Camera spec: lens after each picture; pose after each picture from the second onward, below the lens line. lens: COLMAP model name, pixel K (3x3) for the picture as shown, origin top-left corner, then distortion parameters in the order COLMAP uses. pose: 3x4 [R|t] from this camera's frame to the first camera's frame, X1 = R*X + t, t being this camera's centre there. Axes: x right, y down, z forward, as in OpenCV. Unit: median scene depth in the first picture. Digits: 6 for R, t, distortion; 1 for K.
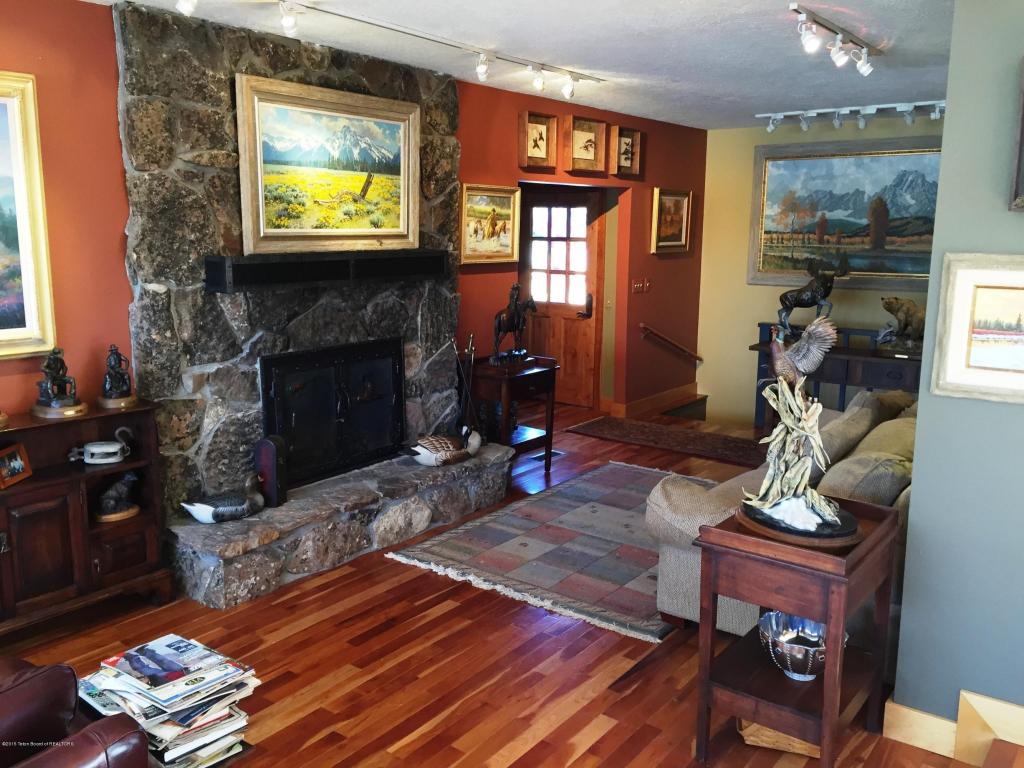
lens RADIAL K [[873.5, 0, 509.8], [0, 873.5, 382.2], [0, 0, 1]] dist [-0.003061, -0.027001]
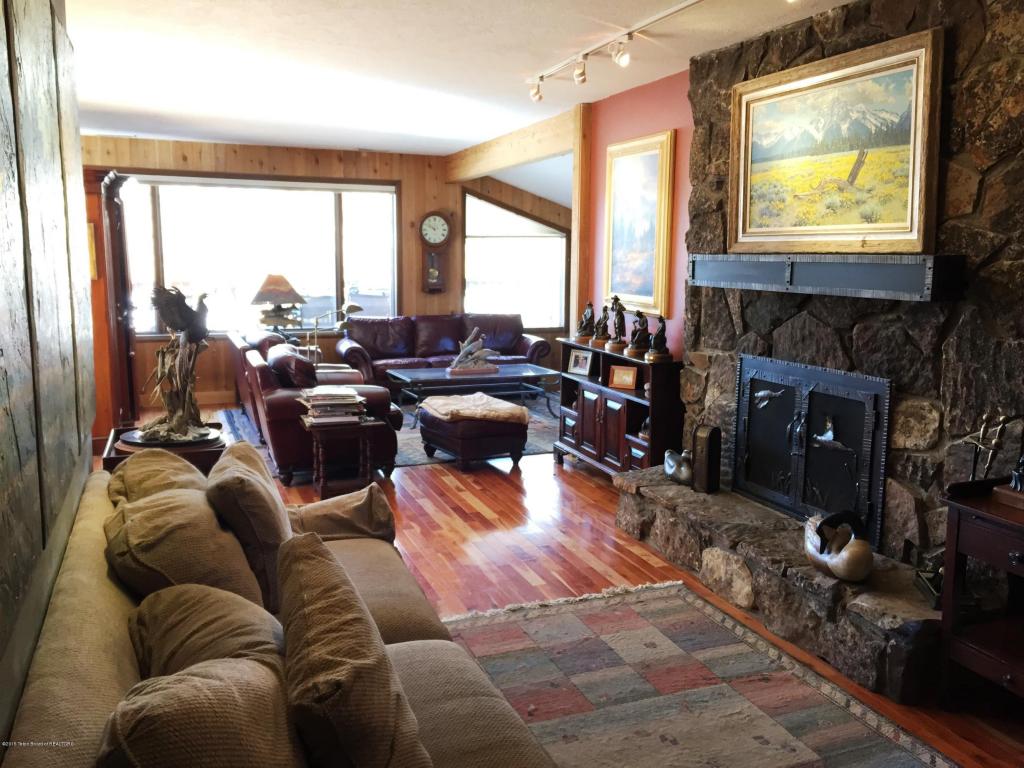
lens RADIAL K [[873.5, 0, 512.5], [0, 873.5, 383.5], [0, 0, 1]] dist [-0.003061, -0.027001]
pose [[-0.537436, 0.111856, -0.835853, 0.665673], [-0.161671, 0.959113, 0.232302, -0.176975], [0.827662, 0.259981, -0.497378, 1.205933]]
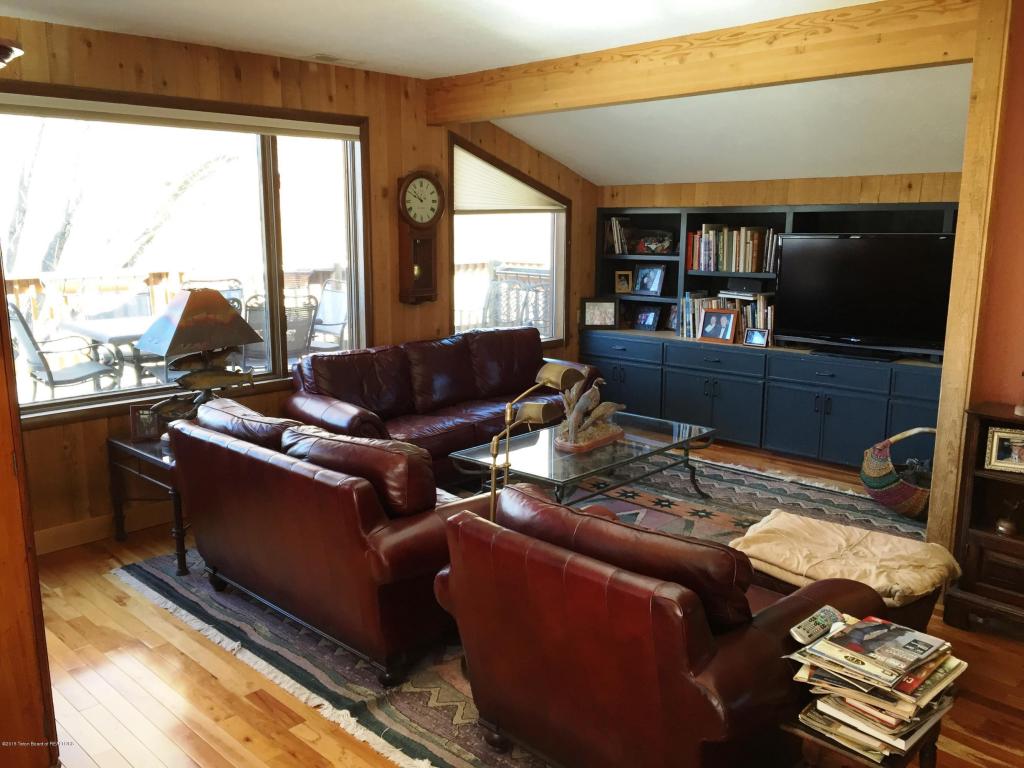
lens RADIAL K [[873.5, 0, 511.0], [0, 873.5, 384.7], [0, 0, 1]] dist [-0.003061, -0.027001]
pose [[-0.142808, 0.179432, -0.973350, 0.269174], [-0.177966, 0.962746, 0.203588, -0.044869], [0.973619, 0.202298, -0.105555, 0.274662]]
